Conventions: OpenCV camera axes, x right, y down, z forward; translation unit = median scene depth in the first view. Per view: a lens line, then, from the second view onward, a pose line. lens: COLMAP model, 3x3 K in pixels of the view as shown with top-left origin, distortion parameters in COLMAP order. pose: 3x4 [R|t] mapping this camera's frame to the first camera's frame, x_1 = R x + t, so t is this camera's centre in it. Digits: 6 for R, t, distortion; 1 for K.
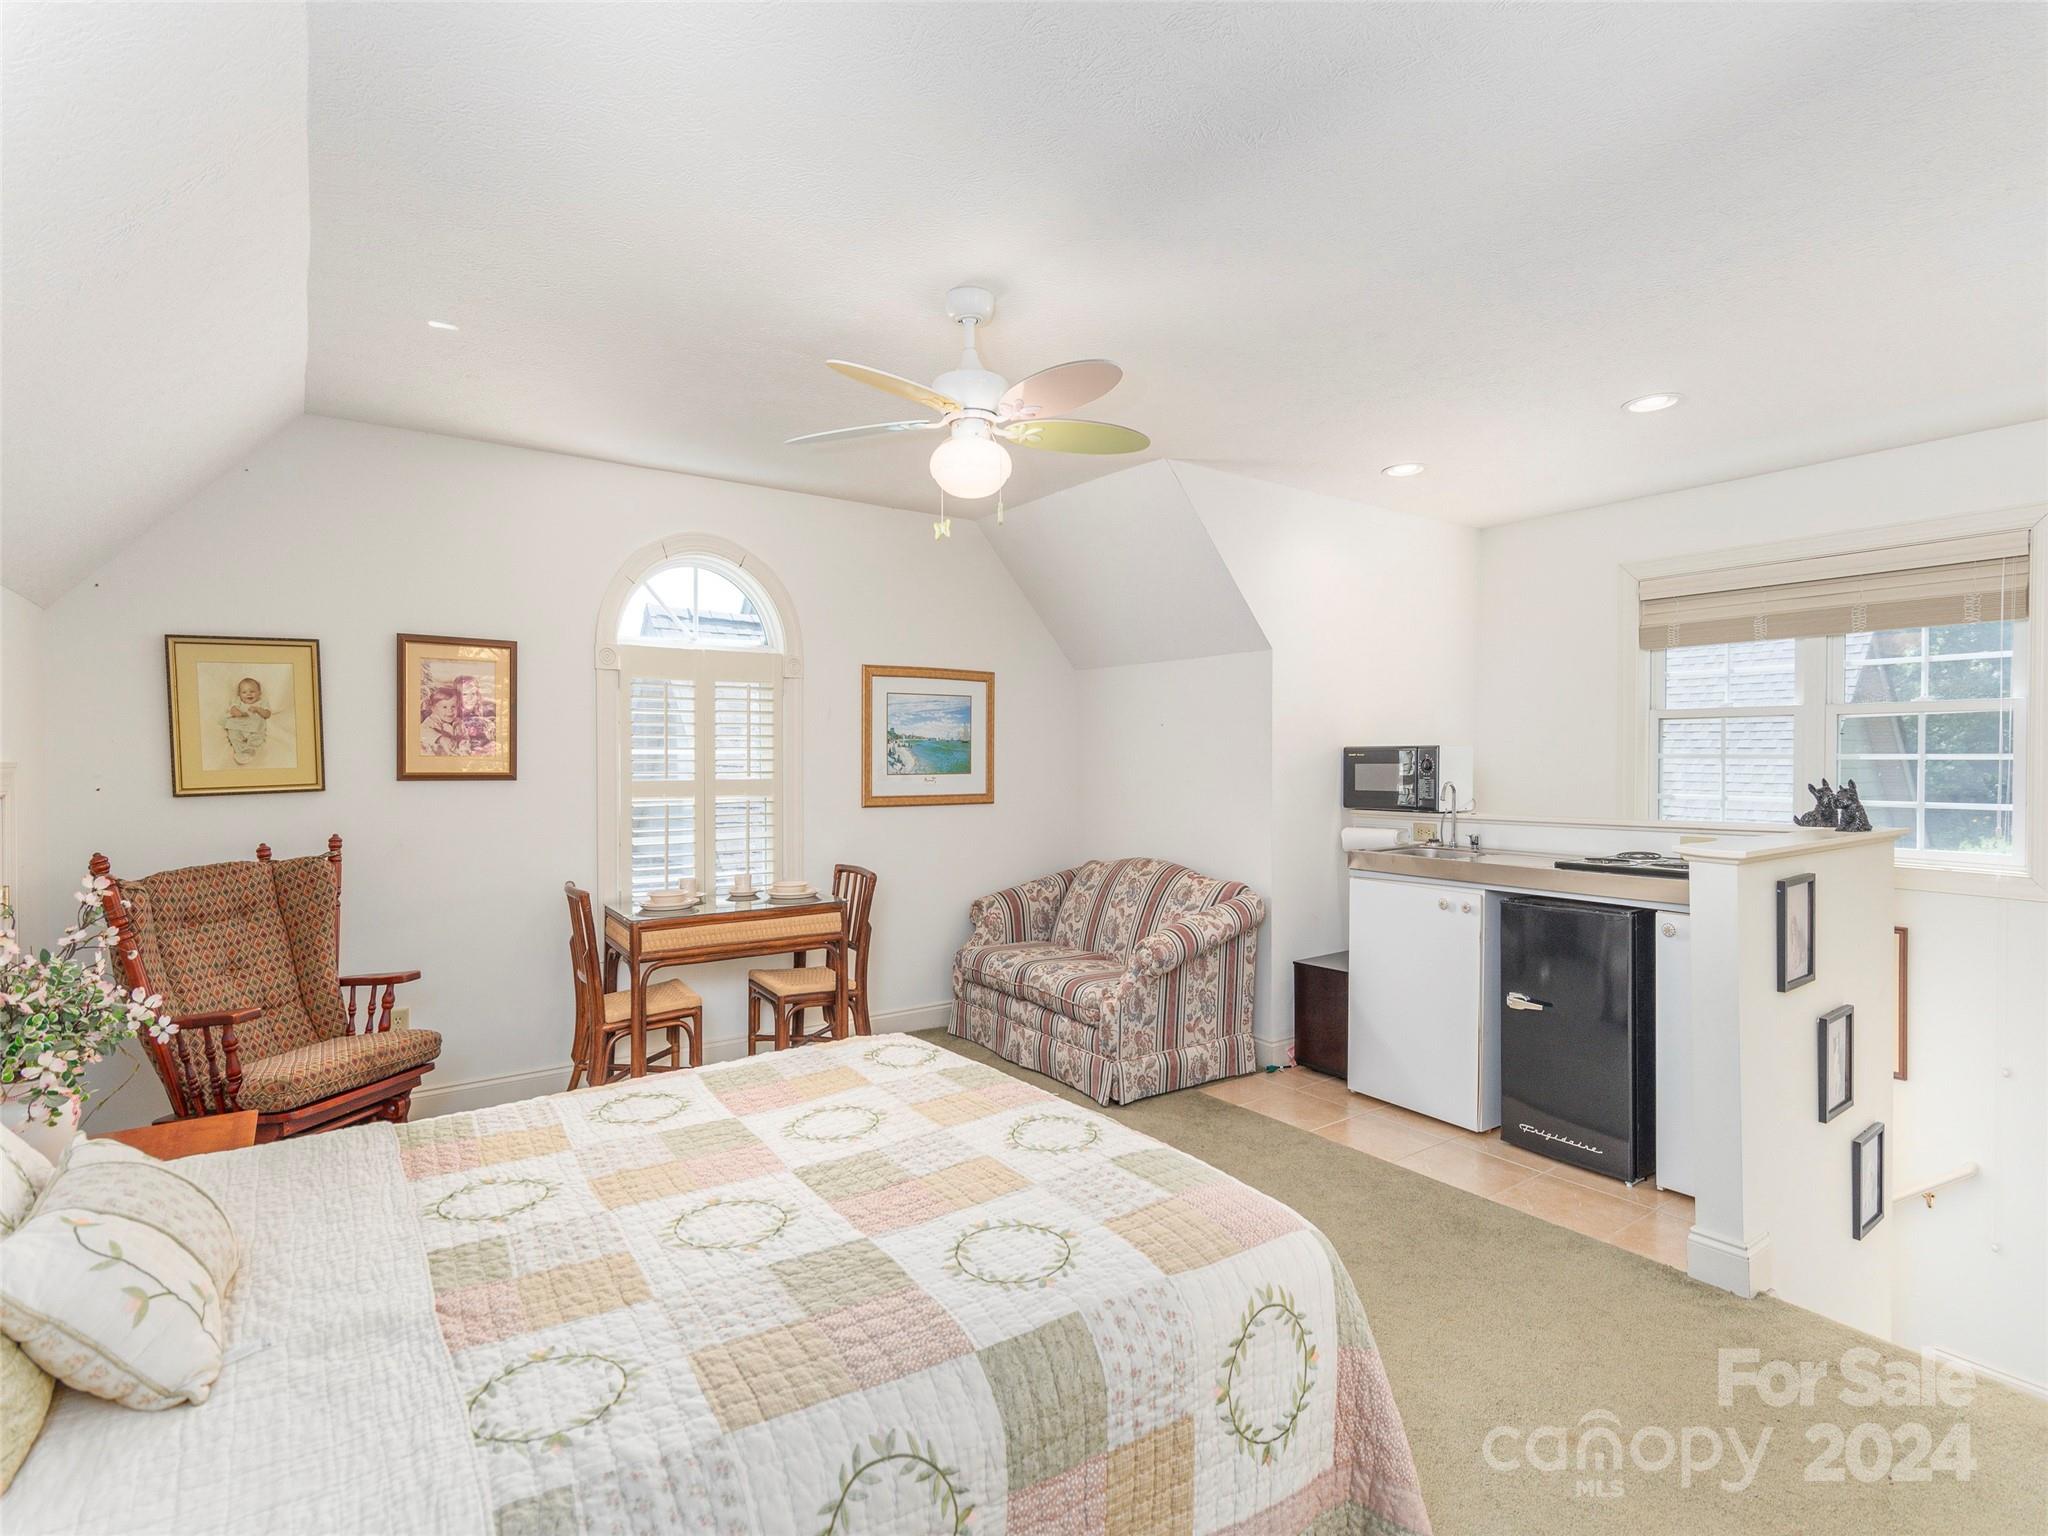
lens RADIAL K [[1008.9, 0, 1022.7], [0, 1008.9, 785.5], [0, 0, 1]] dist [0.006102, 0.000429]
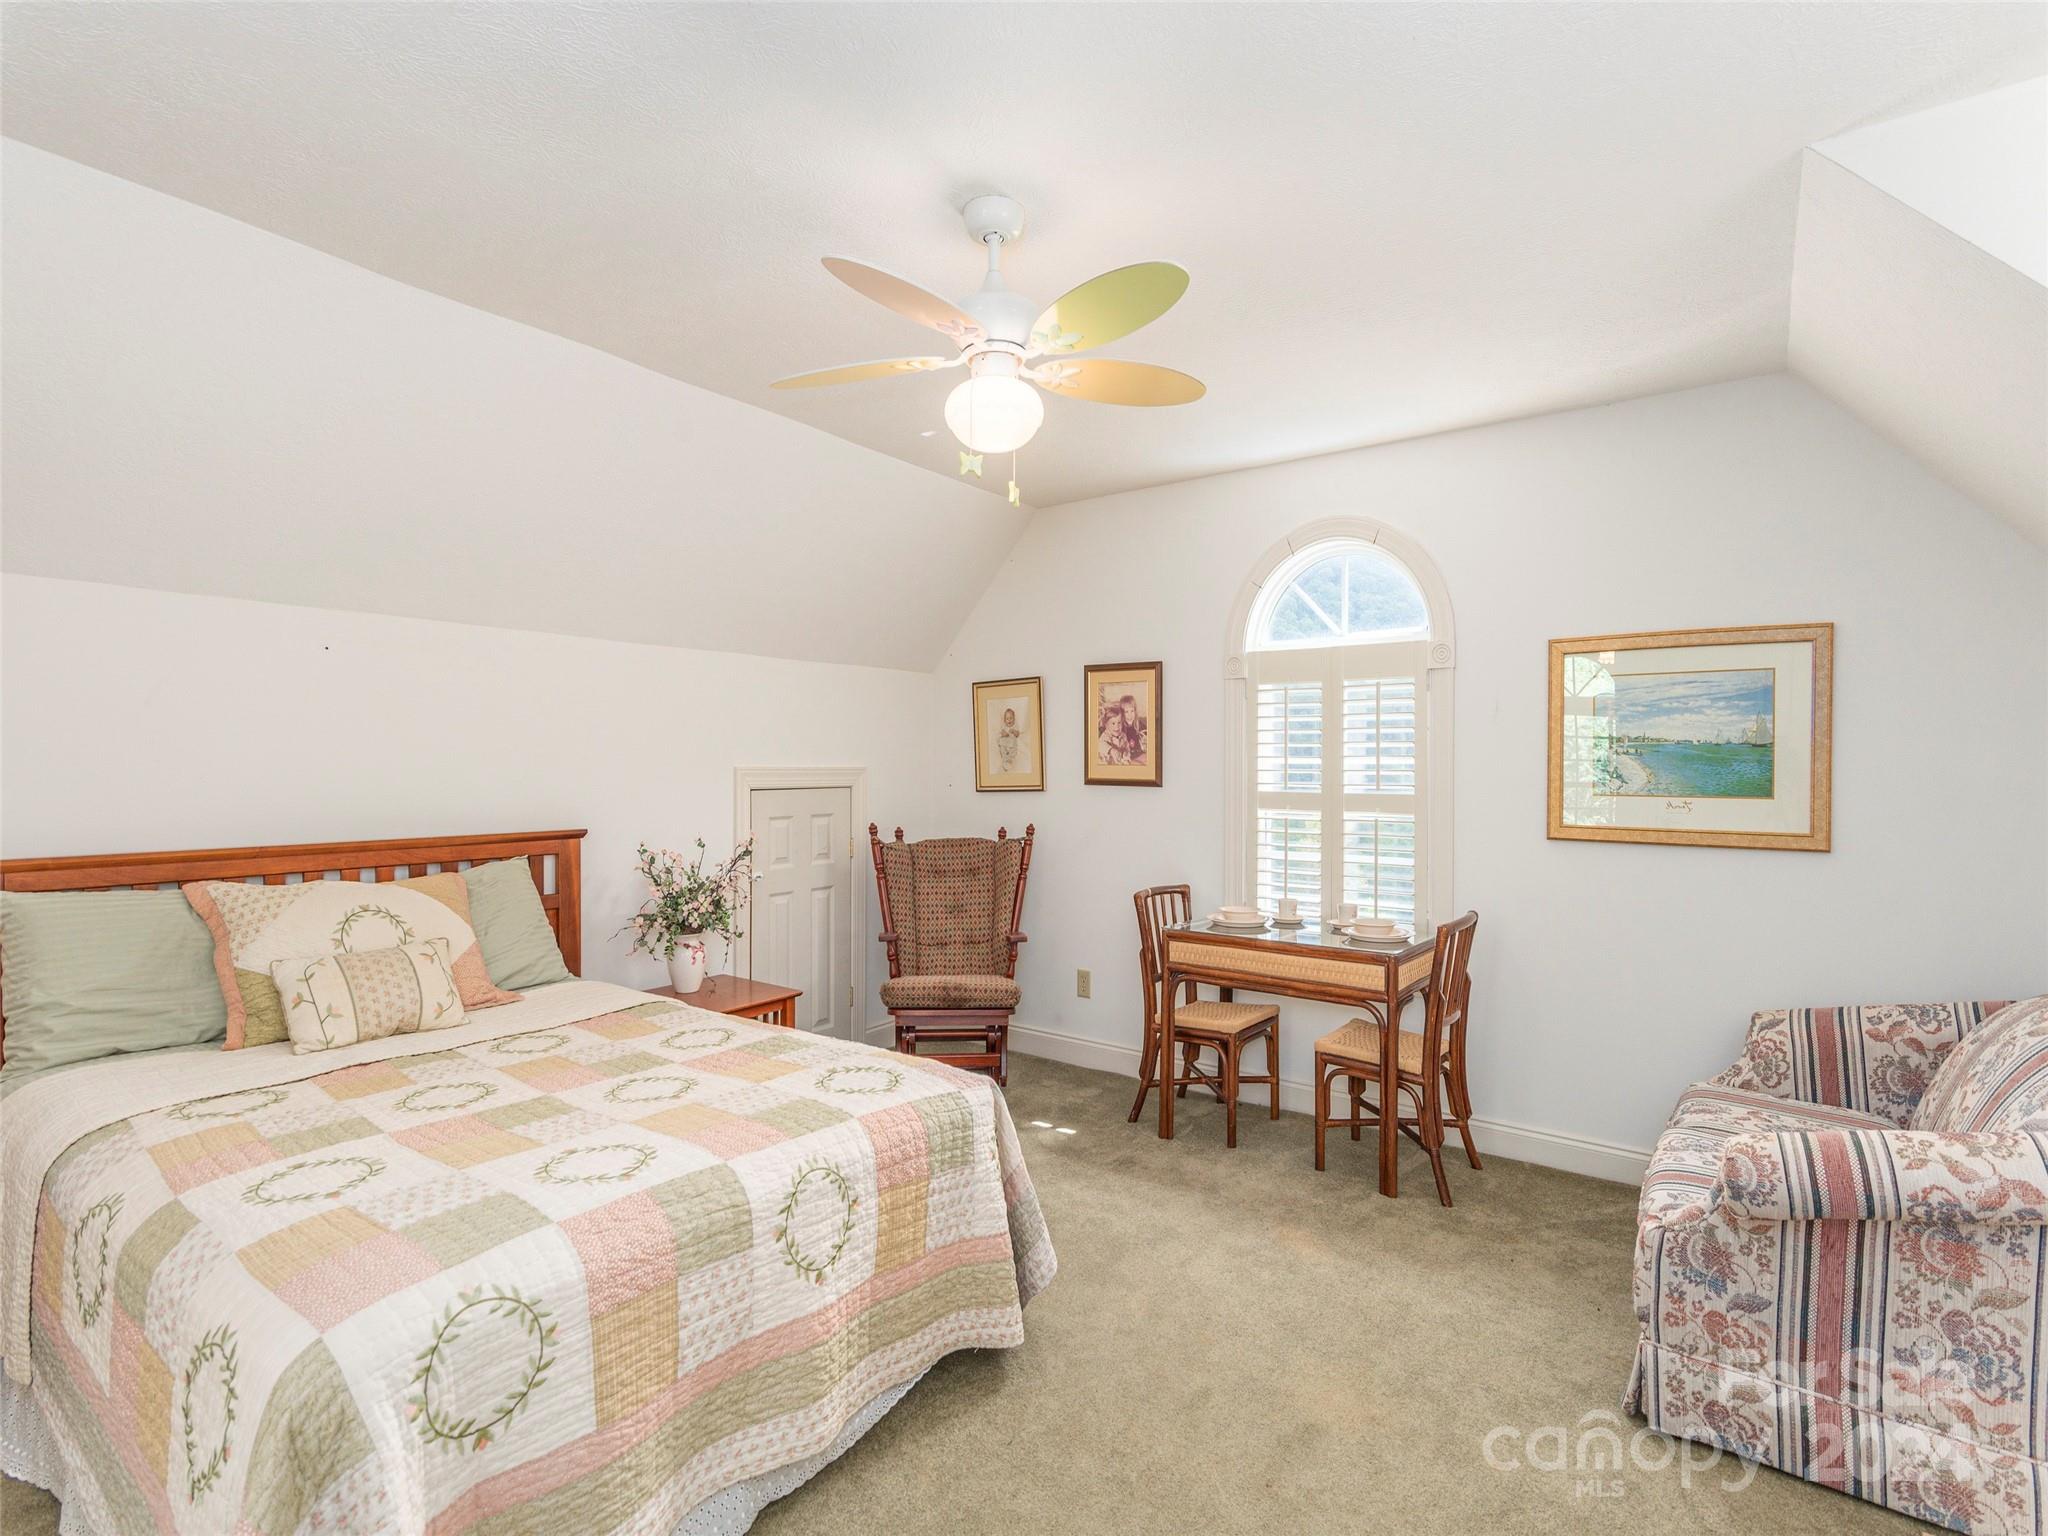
lens RADIAL K [[1008.9, 0, 1022.7], [0, 1008.9, 785.5], [0, 0, 1]] dist [0.006102, 0.000429]
pose [[0.306005, 0.021779, -0.951781, 0.489627], [-0.035003, 0.999320, 0.011613, -0.014193], [0.951386, 0.029762, 0.306559, 0.508648]]
